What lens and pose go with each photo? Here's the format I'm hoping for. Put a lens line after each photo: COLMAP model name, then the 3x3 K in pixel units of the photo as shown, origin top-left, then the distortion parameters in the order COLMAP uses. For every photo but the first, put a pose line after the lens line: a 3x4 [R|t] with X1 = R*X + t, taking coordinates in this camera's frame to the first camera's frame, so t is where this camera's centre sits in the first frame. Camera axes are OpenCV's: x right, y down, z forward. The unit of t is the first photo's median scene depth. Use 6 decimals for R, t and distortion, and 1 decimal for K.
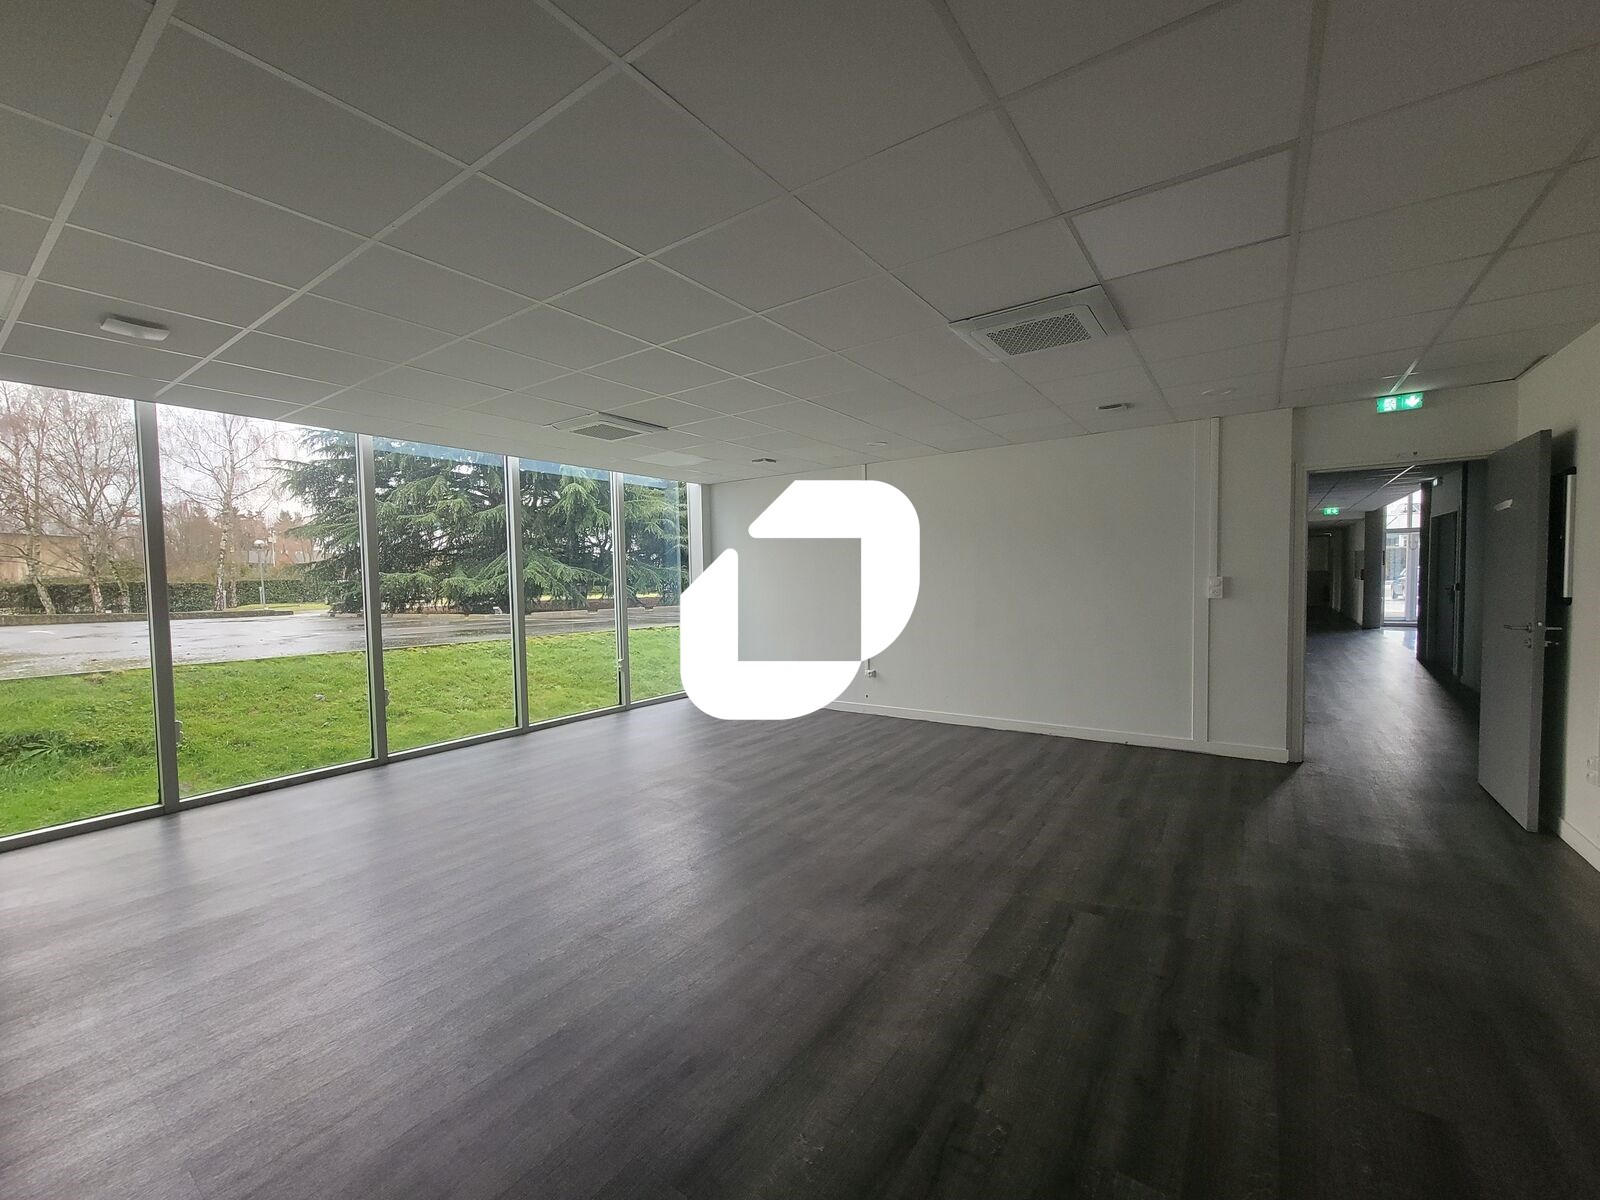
lens RADIAL K [[647.7, 0, 798.9], [0, 647.7, 604.3], [0, 0, 1]] dist [-0.003196, 0.000467]
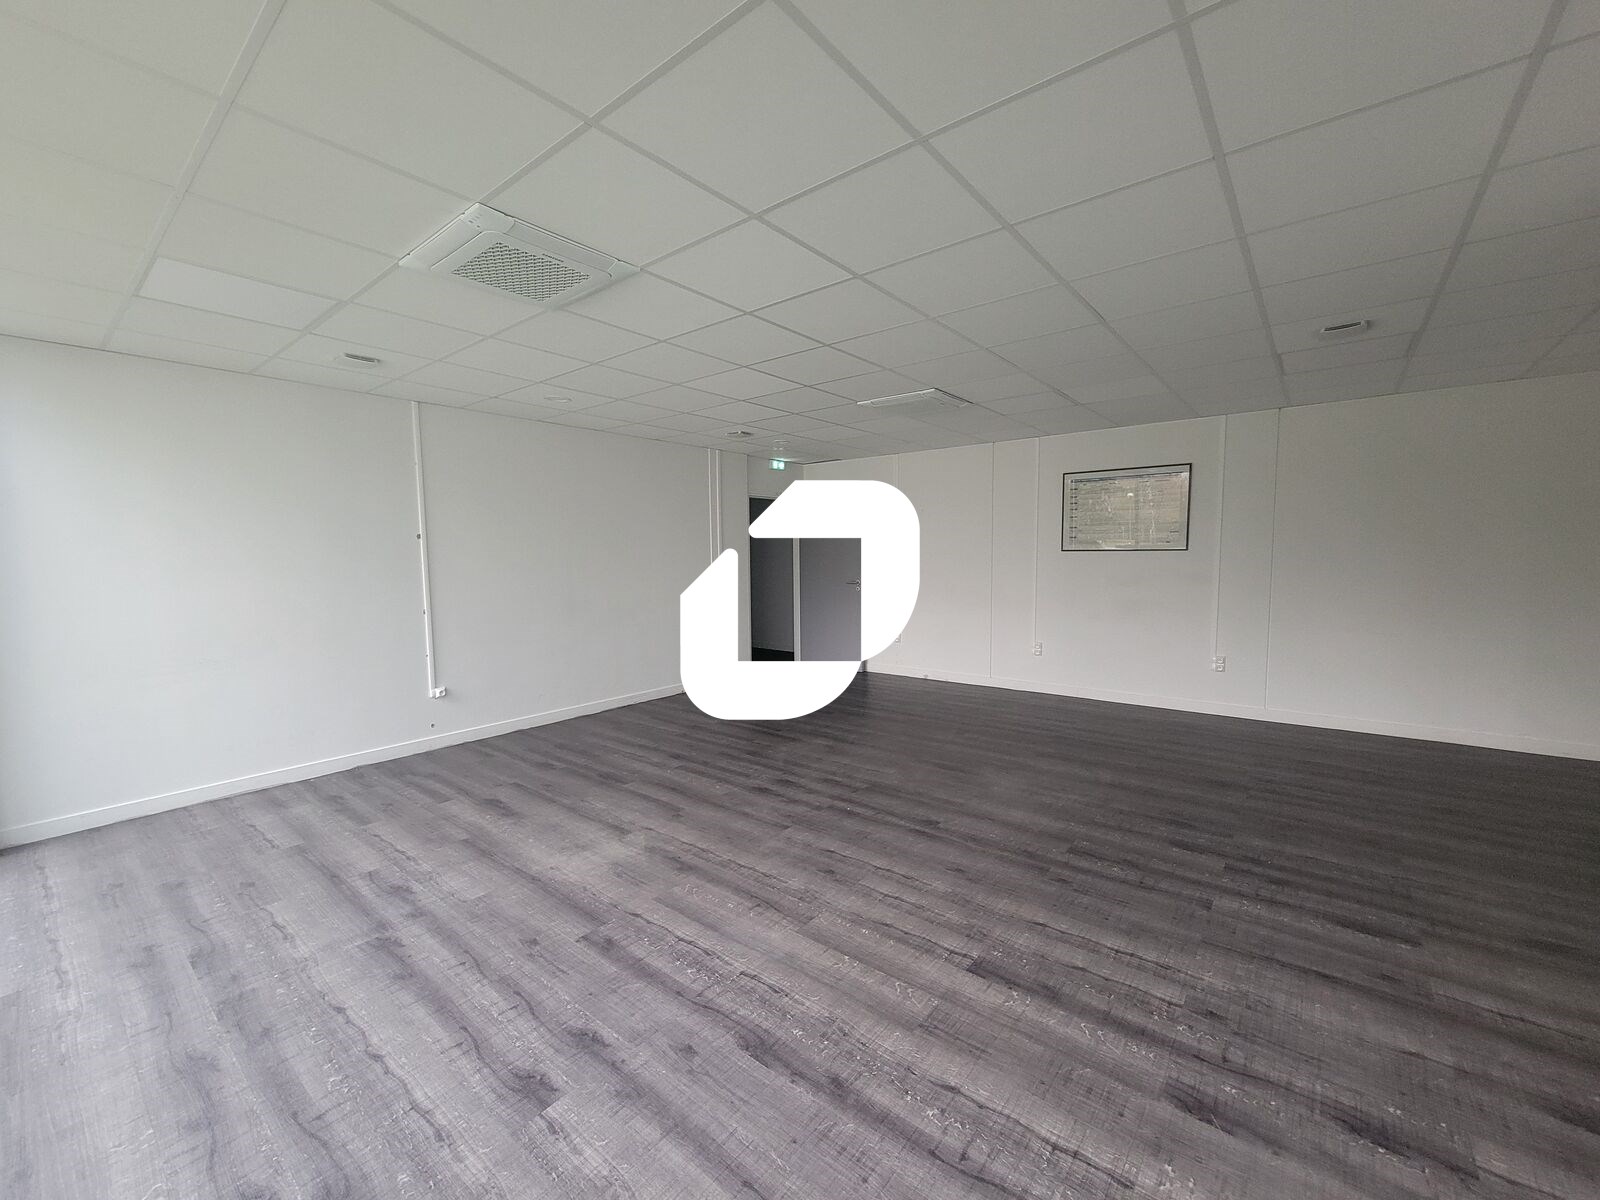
lens RADIAL K [[647.7, 0, 801.4], [0, 647.7, 589.5], [0, 0, 1]] dist [-0.003196, 0.000467]
pose [[0.111018, -0.064392, 0.991730, -0.901154], [0.049341, 0.997025, 0.059213, -0.063515], [-0.992593, 0.042360, 0.113865, 0.732877]]
